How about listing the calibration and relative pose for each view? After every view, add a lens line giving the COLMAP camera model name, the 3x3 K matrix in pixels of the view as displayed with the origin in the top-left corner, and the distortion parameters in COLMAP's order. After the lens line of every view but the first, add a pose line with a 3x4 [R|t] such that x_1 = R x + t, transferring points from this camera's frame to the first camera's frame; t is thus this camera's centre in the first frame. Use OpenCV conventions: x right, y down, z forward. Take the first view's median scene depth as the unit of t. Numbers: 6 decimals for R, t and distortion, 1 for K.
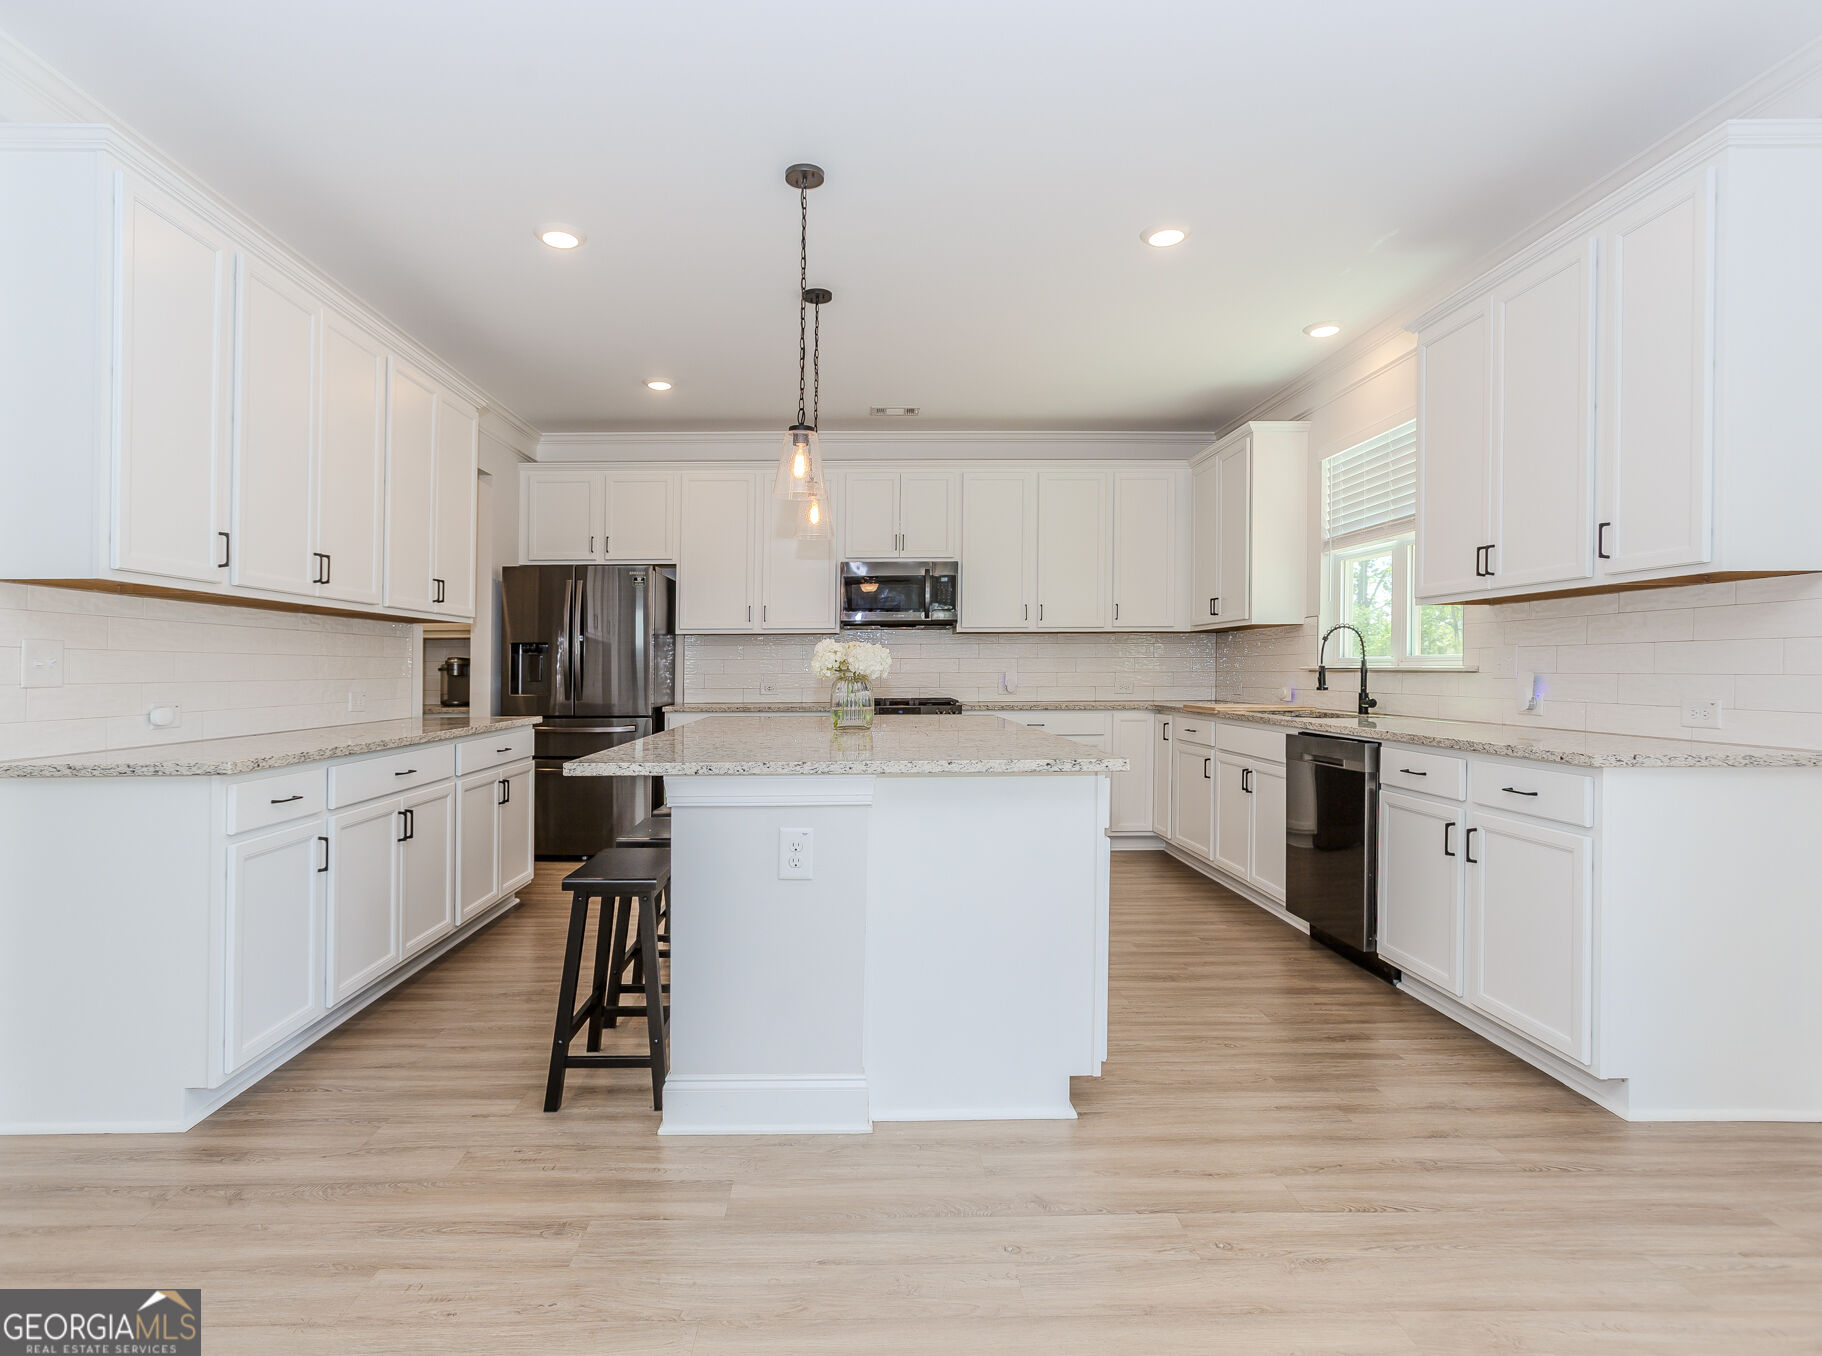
lens RADIAL K [[930.6, 0, 880.8], [0, 930.6, 684.8], [0, 0, 1]] dist [-0.011960, 0.004533]
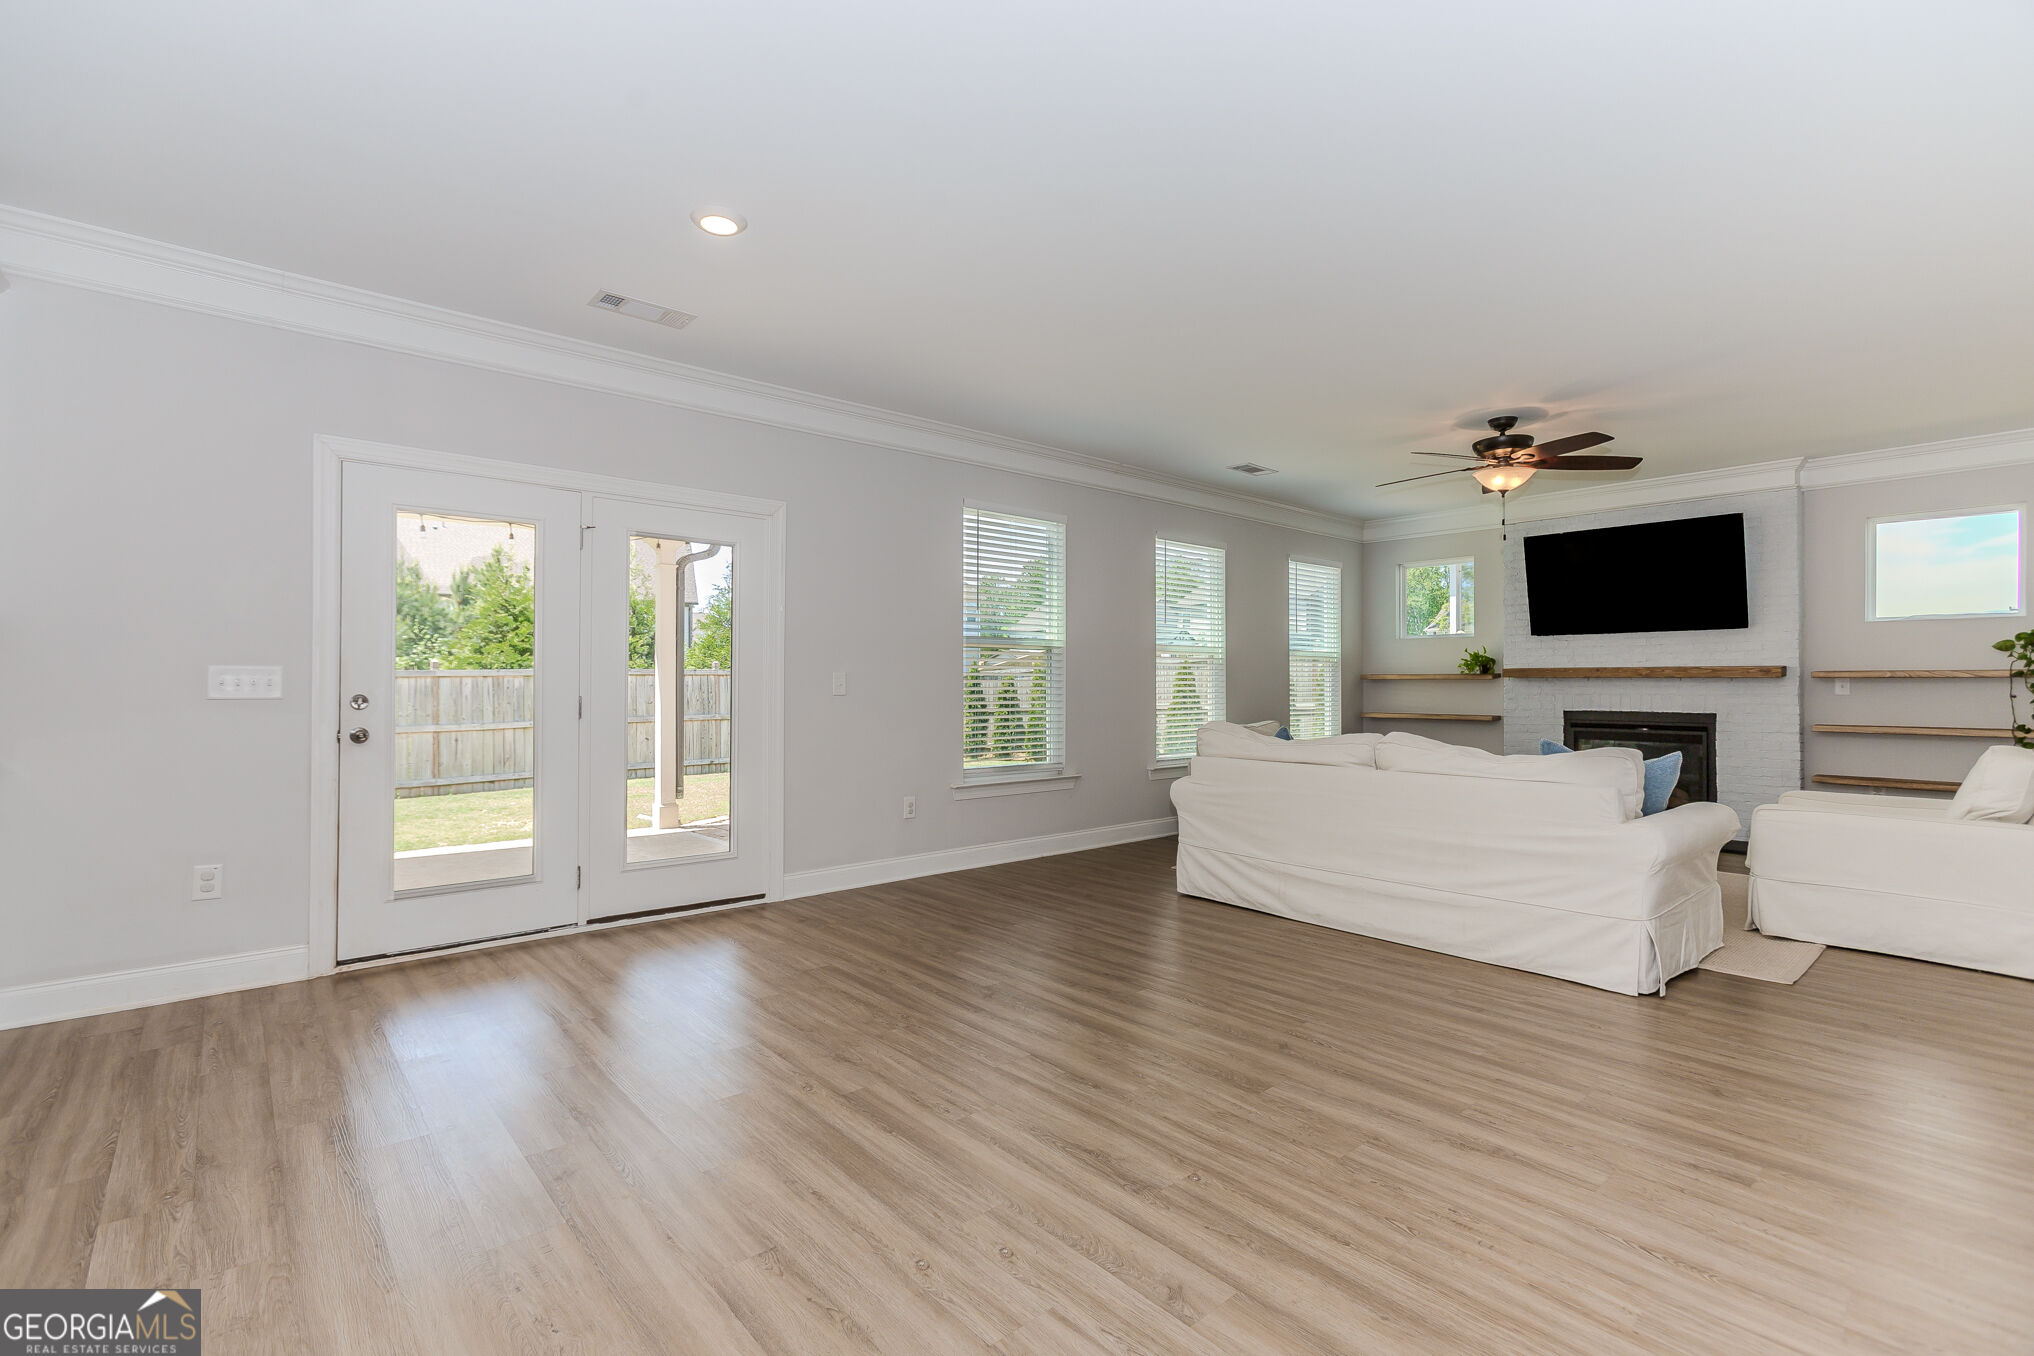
lens RADIAL K [[915.1, 0, 1011.5], [0, 915.1, 682.4], [0, 0, 1]] dist [-0.004215, -0.000959]
pose [[-0.650304, 0.004773, 0.759659, -0.520810], [0.006911, 0.999976, -0.000367, -0.007583], [-0.759643, 0.005012, -0.650321, 0.423033]]
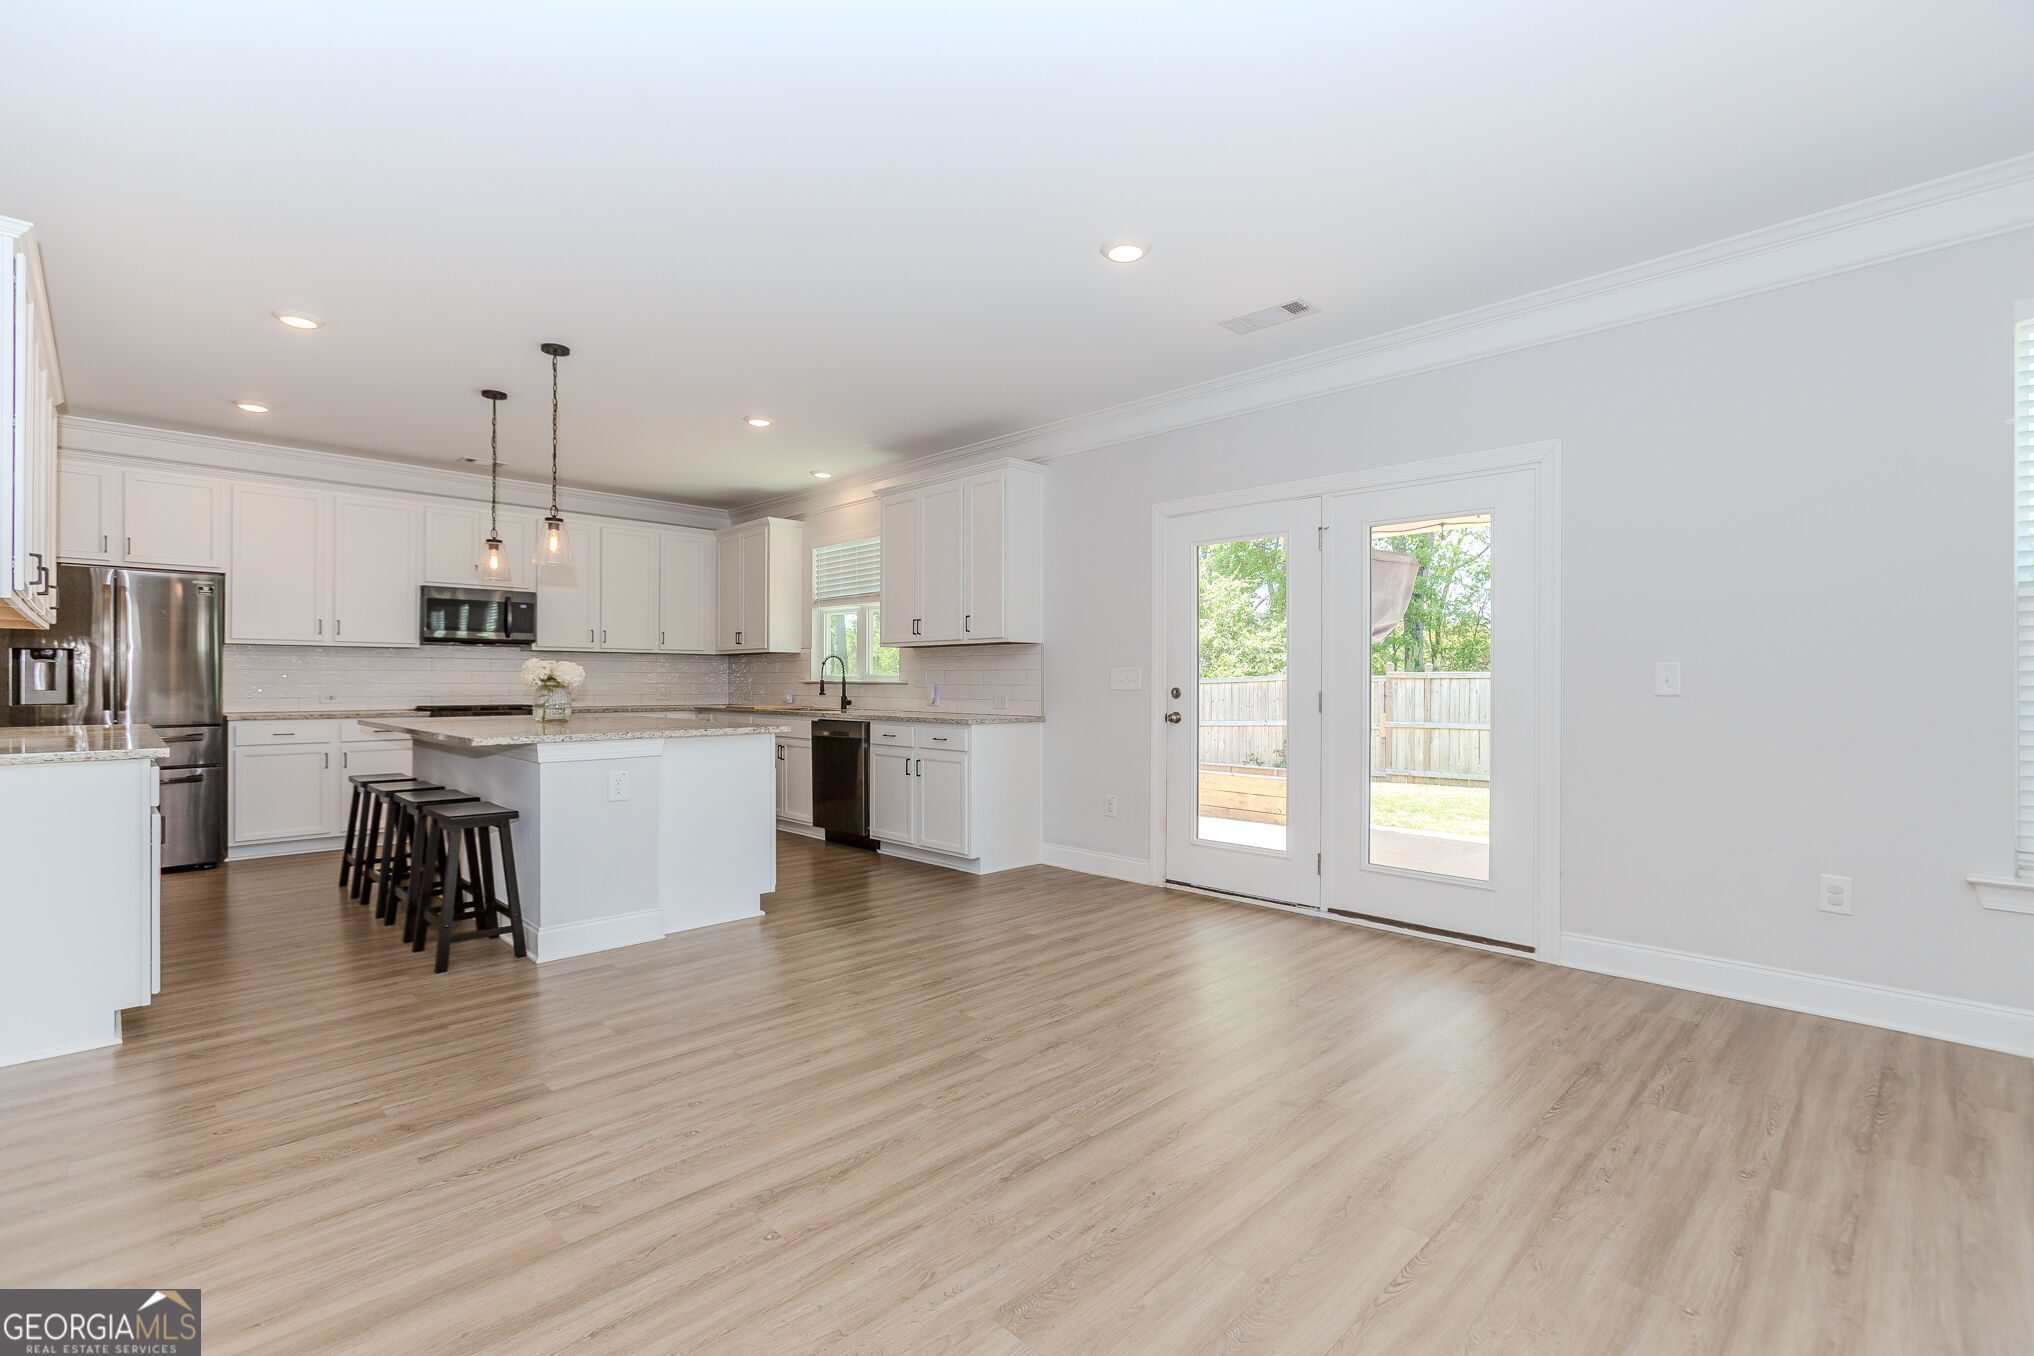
lens RADIAL K [[915.1, 0, 1006.4], [0, 915.1, 683.4], [0, 0, 1]] dist [-0.004215, -0.000959]
pose [[0.728624, 0.005144, 0.684895, -0.414059], [0.006696, 0.999871, -0.014633, 0.011568], [-0.684881, 0.015248, 0.728495, -0.416778]]
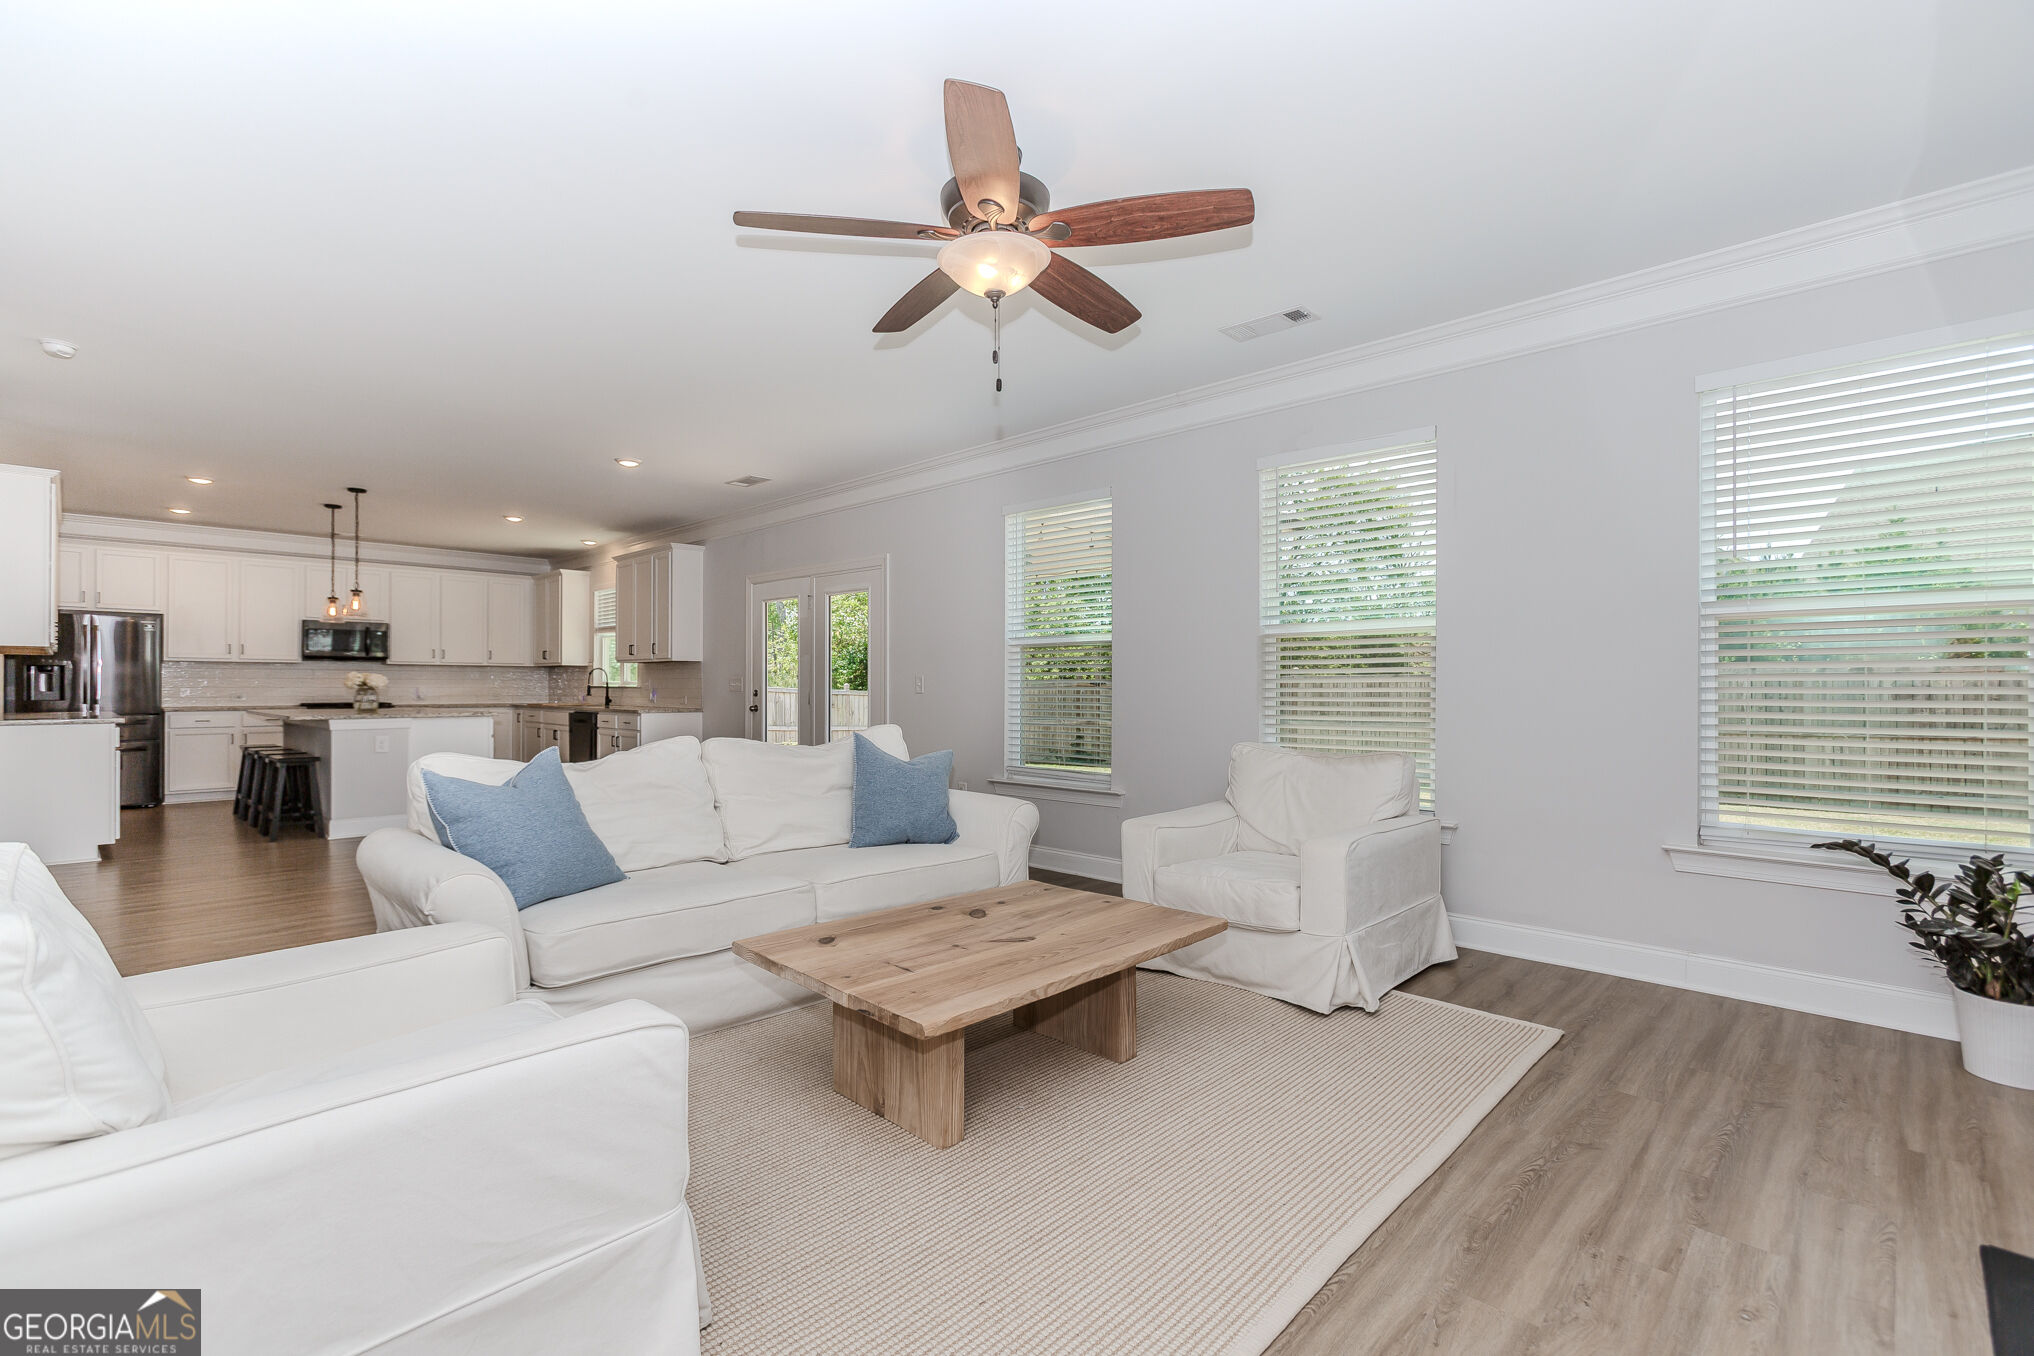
lens RADIAL K [[915.1, 0, 1030.7], [0, 915.1, 682.9], [0, 0, 1]] dist [-0.004215, -0.000959]
pose [[0.701468, 0.007823, 0.712658, -0.425023], [0.006786, 0.999821, -0.017655, 0.024866], [-0.712669, 0.017220, 0.701289, -1.537996]]
